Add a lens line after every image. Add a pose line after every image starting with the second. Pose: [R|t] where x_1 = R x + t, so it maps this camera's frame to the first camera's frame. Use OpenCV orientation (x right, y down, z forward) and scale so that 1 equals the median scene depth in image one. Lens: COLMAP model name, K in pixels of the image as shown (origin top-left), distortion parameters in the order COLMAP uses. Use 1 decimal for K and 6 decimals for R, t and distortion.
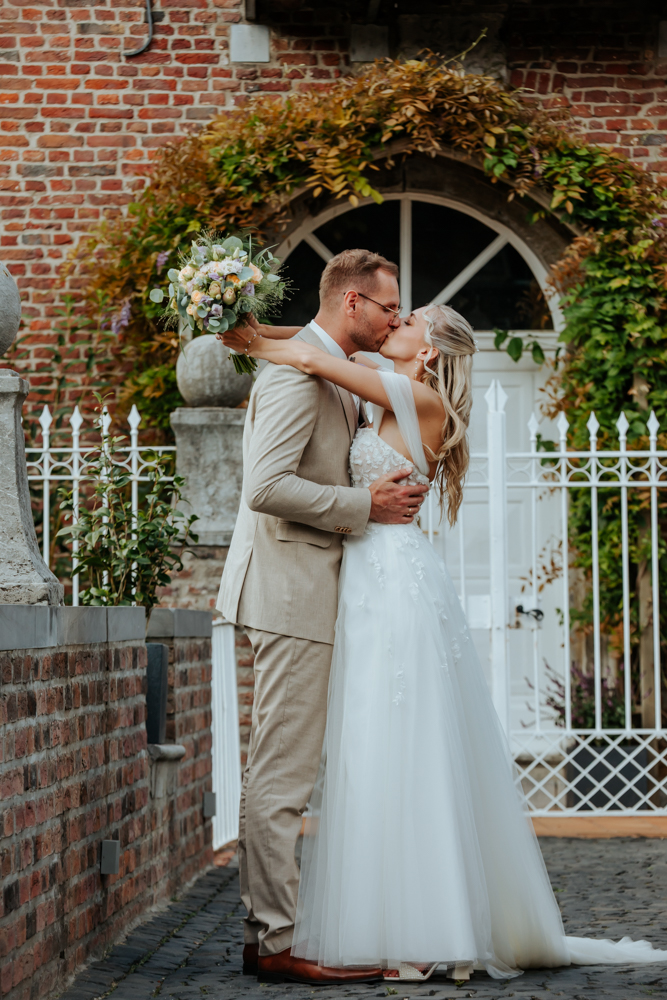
lens RADIAL K [[4273.2, 0, 339.7], [0, 4273.2, 501.1], [0, 0, 1]] dist [0.557846, 0.000000]
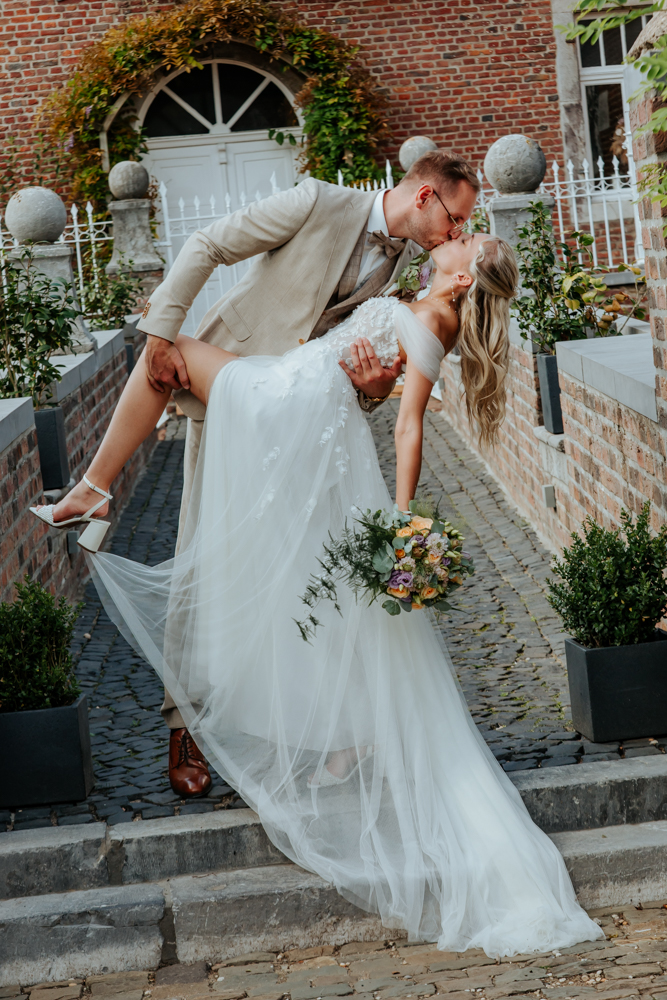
lens RADIAL K [[2582.1, 0, 332.0], [0, 2582.1, 501.9], [0, 0, 1]] dist [-0.221700, 0.000000]
pose [[0.993998, -0.094616, 0.054924, -0.013284], [0.086241, 0.986564, 0.138759, -0.033582], [-0.067315, -0.133190, 0.988802, -0.133299]]
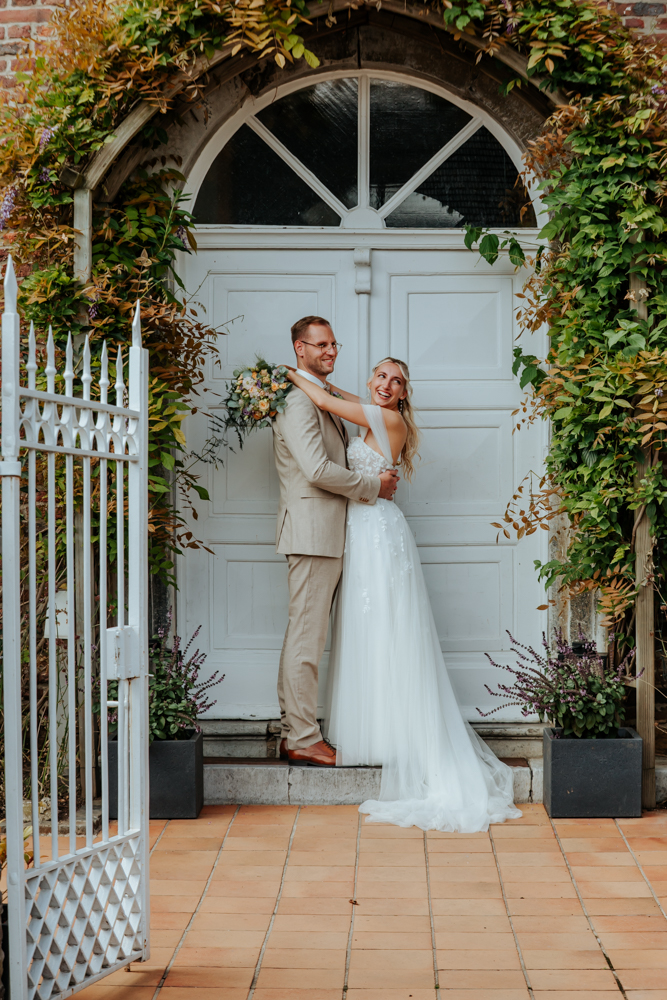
lens RADIAL K [[1984.2, 0, 329.0], [0, 1984.2, 494.2], [0, 0, 1]] dist [-0.251070, 0.000000]
pose [[0.997301, 0.003438, -0.073336, 0.039015], [0.001080, 0.998108, 0.061473, -0.011171], [0.073408, -0.061387, 0.995411, 0.621413]]
